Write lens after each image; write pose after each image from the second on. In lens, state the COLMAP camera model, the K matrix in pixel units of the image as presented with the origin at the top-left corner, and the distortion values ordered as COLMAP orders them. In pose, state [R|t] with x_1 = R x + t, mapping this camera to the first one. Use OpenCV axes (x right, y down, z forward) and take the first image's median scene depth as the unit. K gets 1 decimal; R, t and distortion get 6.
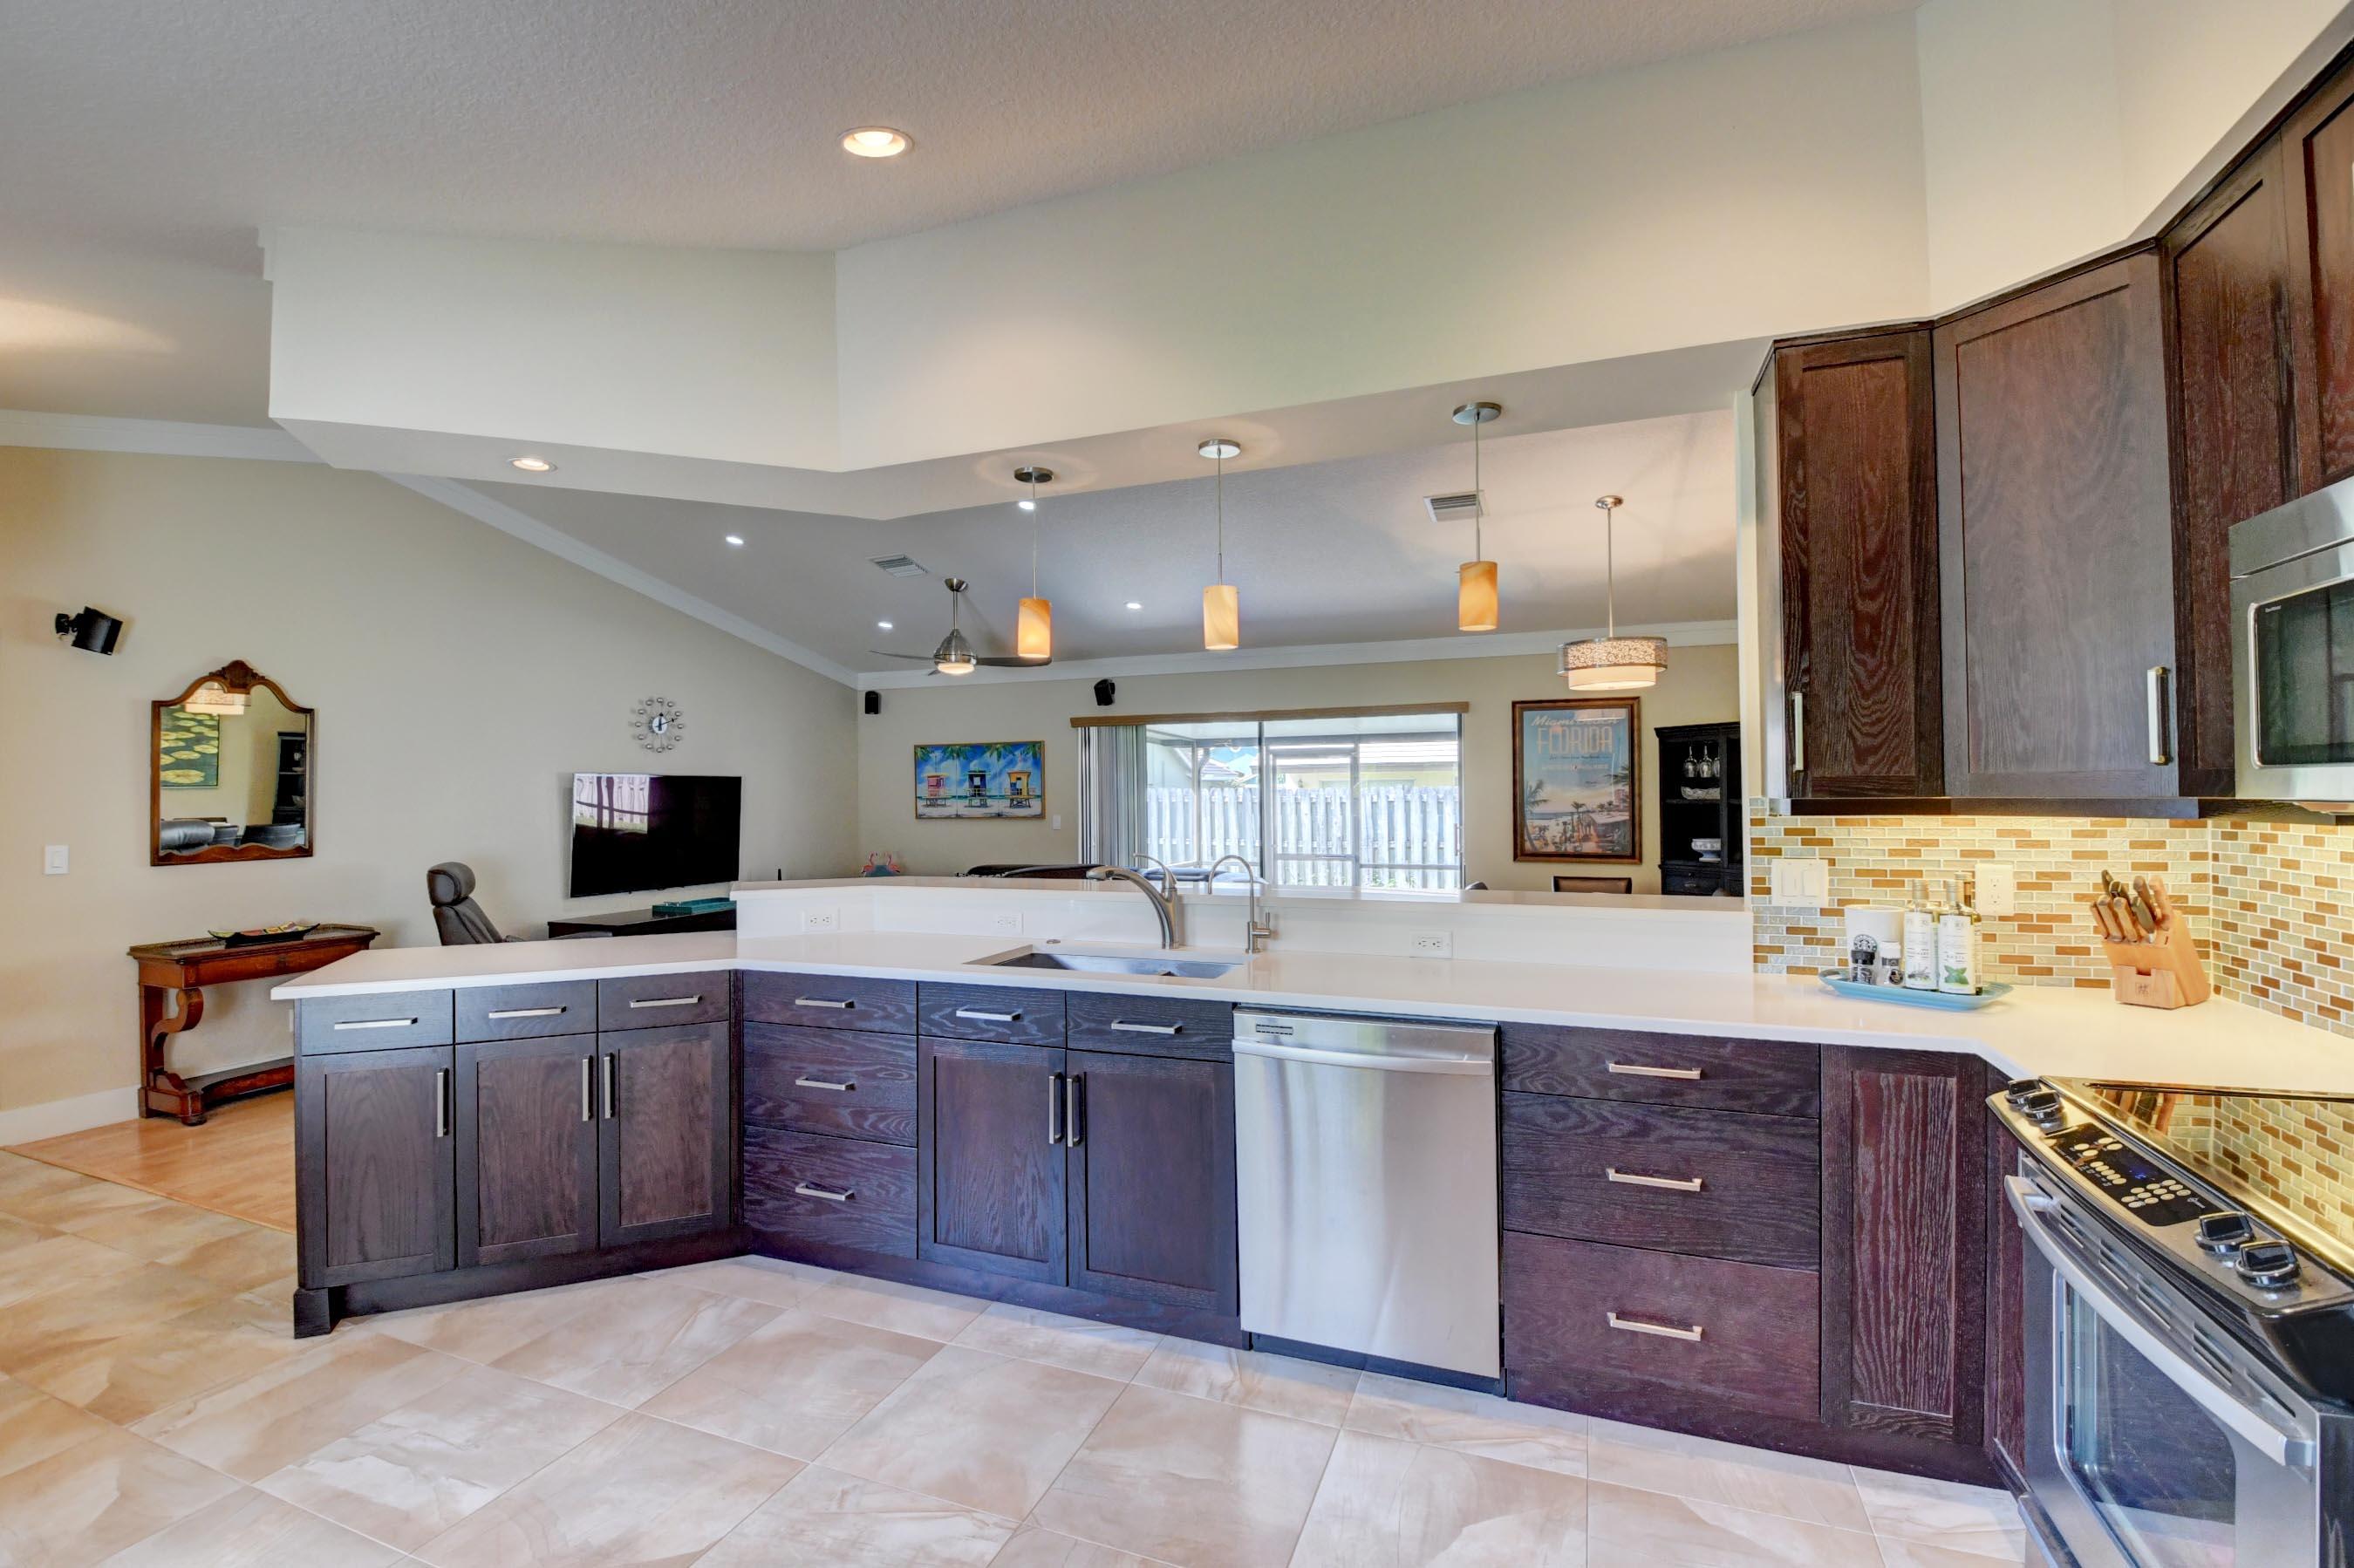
lens RADIAL K [[1029.3, 0, 1180.8], [0, 1029.3, 780.3], [0, 0, 1]] dist [0.008345, -0.021962]
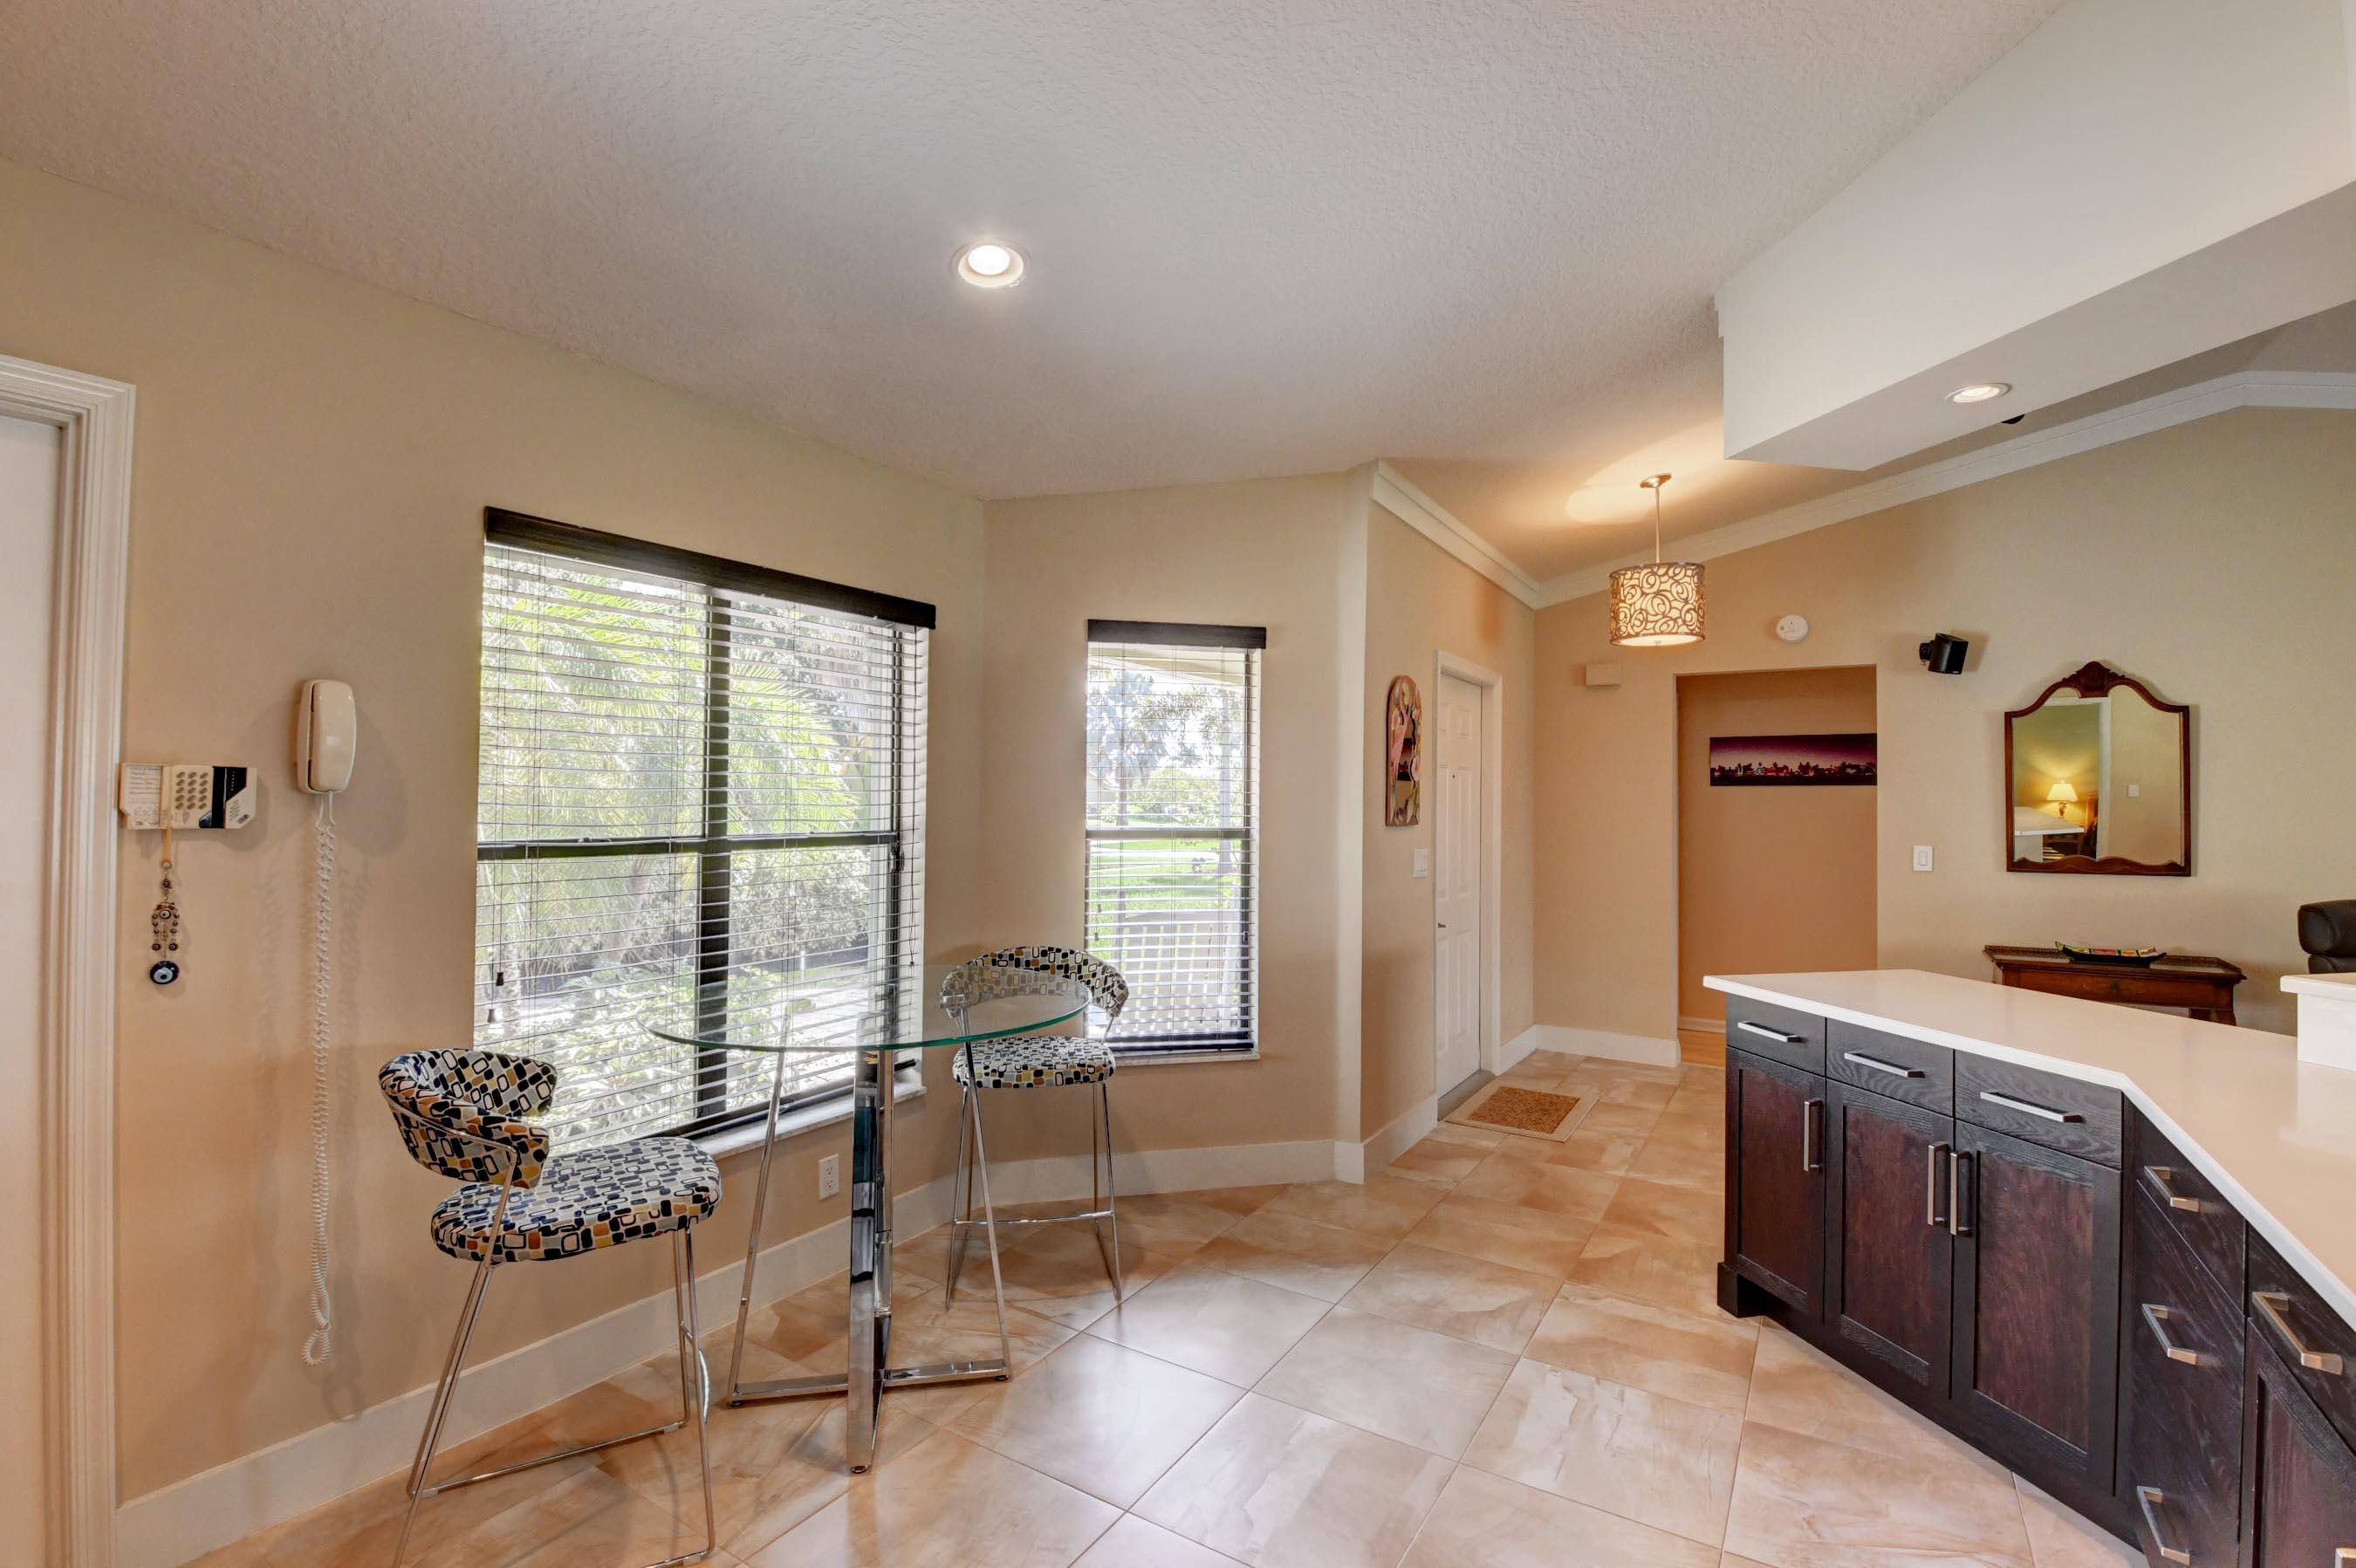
lens RADIAL K [[1030.2, 0, 1181.8], [0, 1030.2, 780.3], [0, 0, 1]] dist [0.008345, -0.021962]
pose [[-0.196795, -0.013655, -0.980349, 0.118796], [0.003754, 0.999885, -0.014680, 0.002184], [0.980437, -0.006570, -0.196721, 0.242315]]
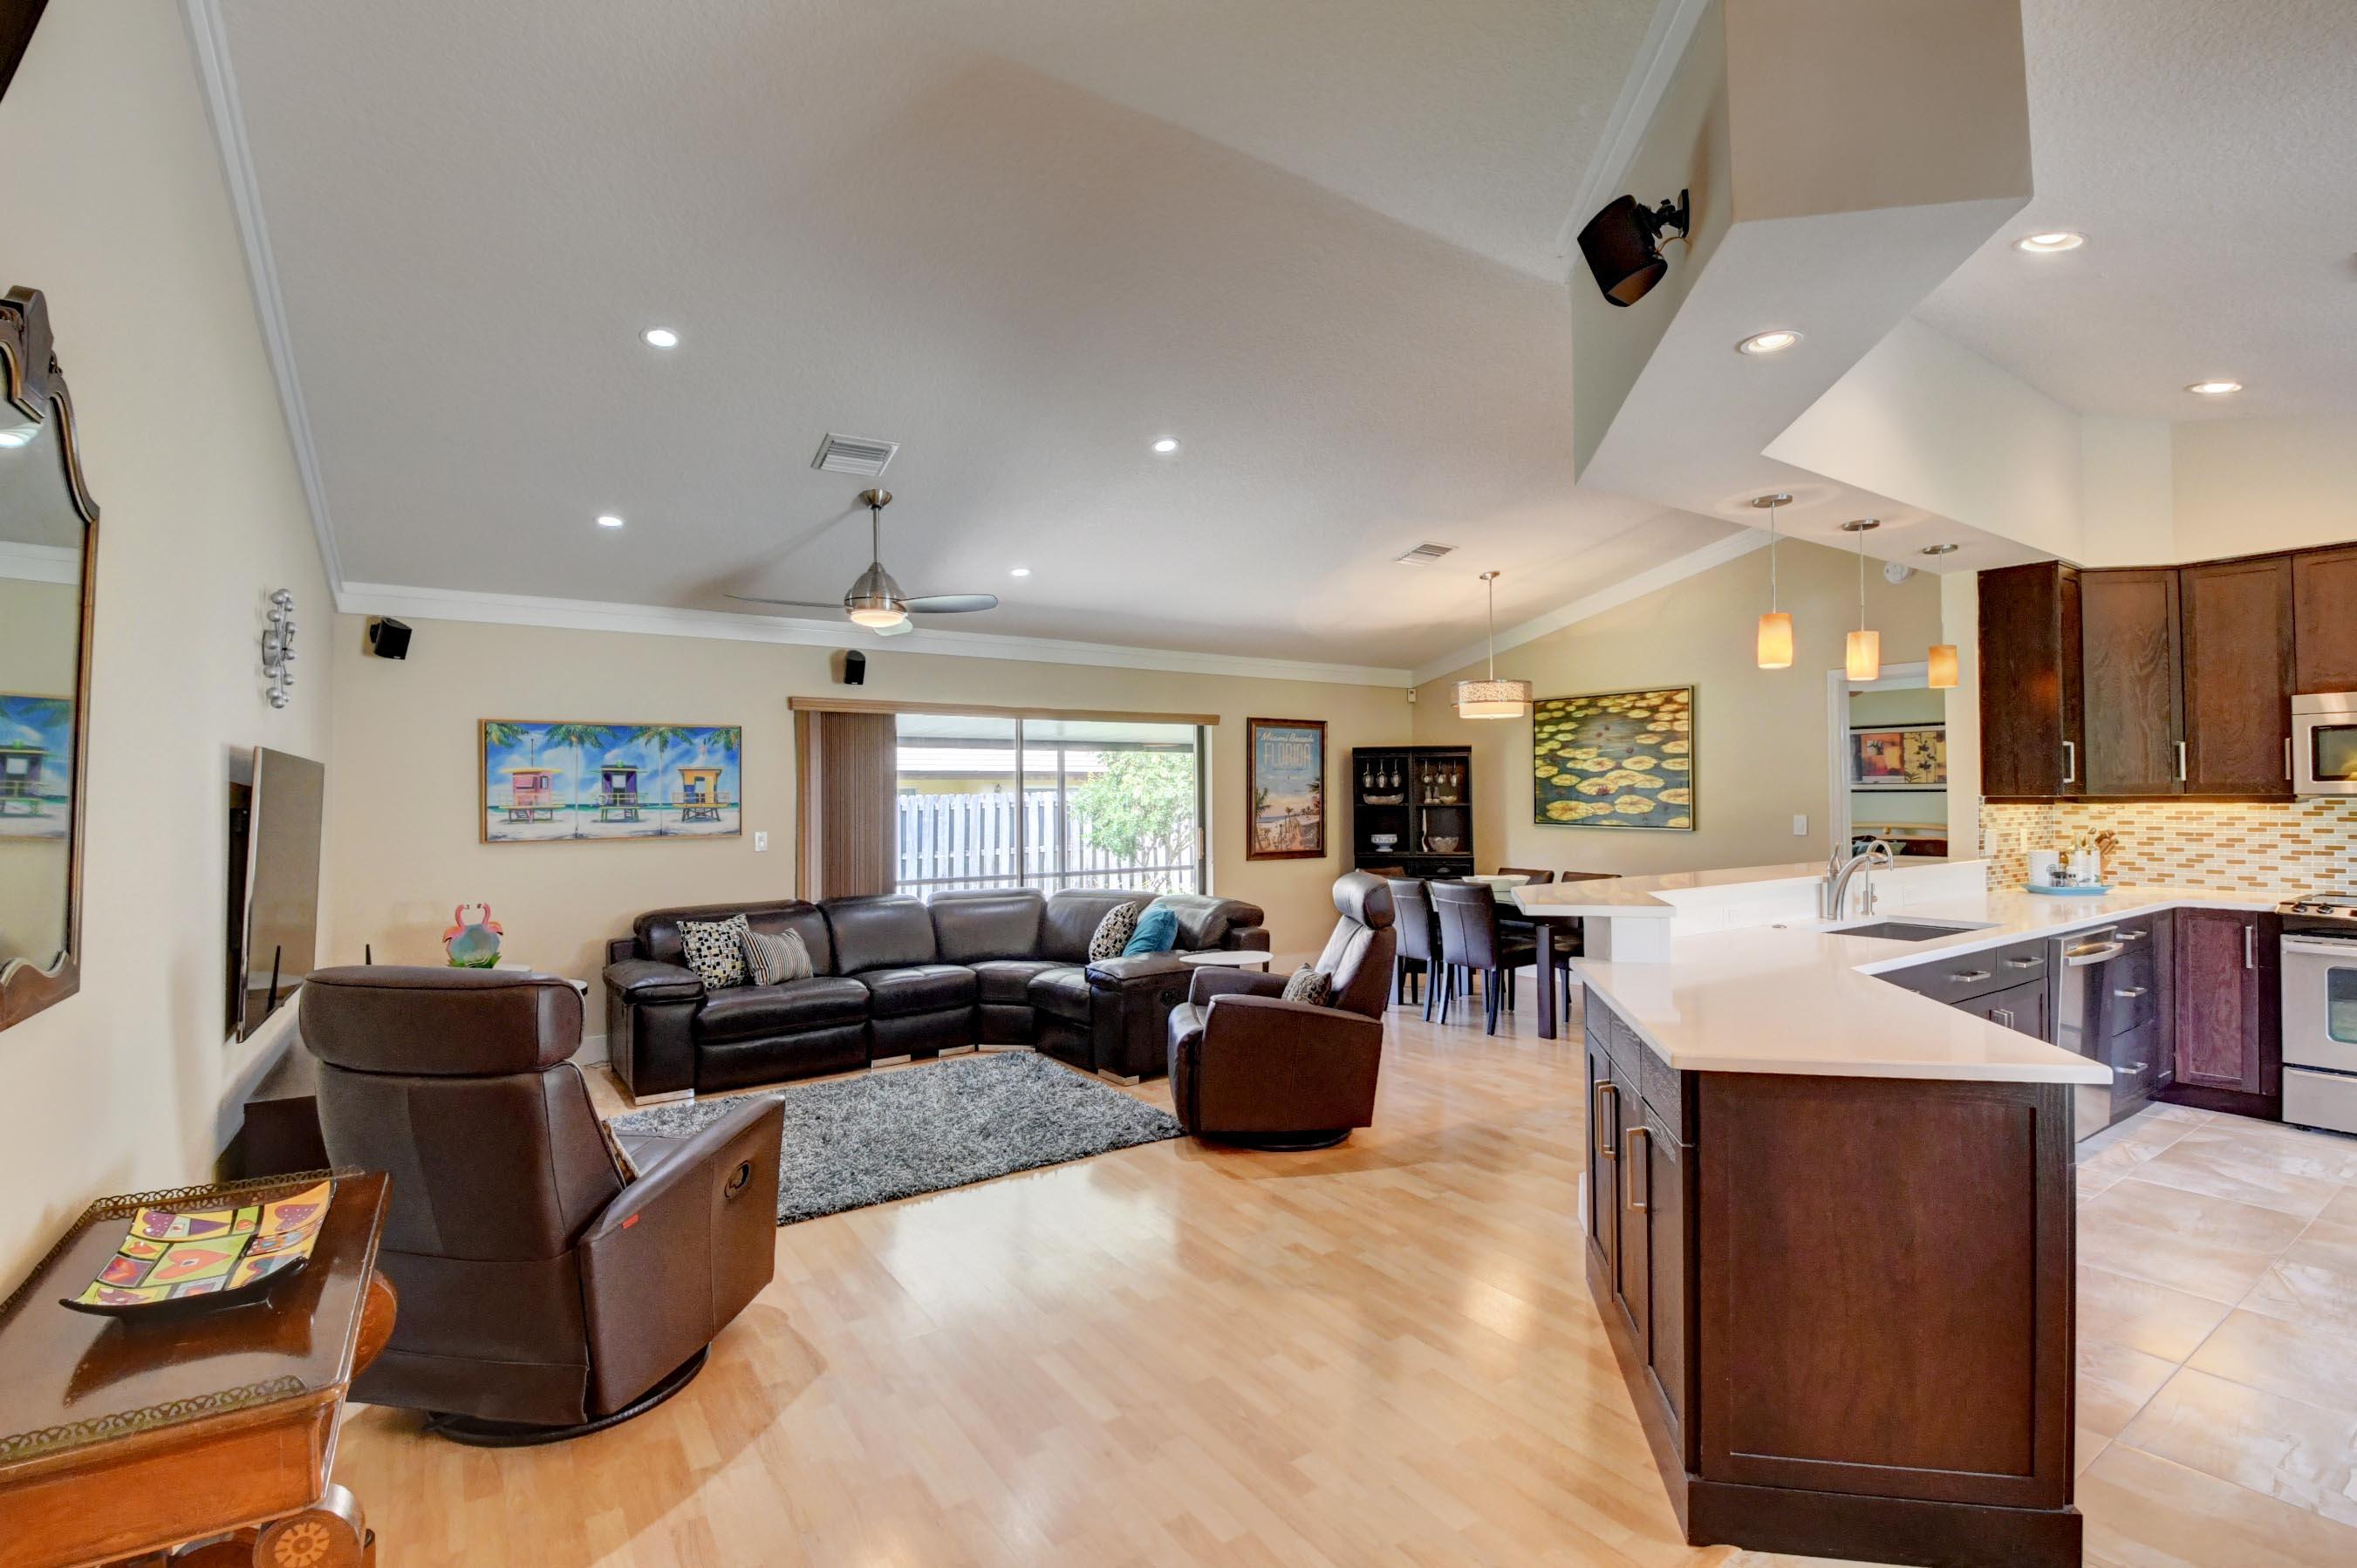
lens RADIAL K [[1061.0, 0, 1181.5], [0, 1061.0, 779.8], [0, 0, 1]] dist [0.013340, -0.021934]
pose [[0.574780, 0.016593, 0.818140, -0.663034], [-0.006318, 0.999855, -0.015840, 0.009873], [-0.818284, 0.003936, 0.574801, 0.402653]]
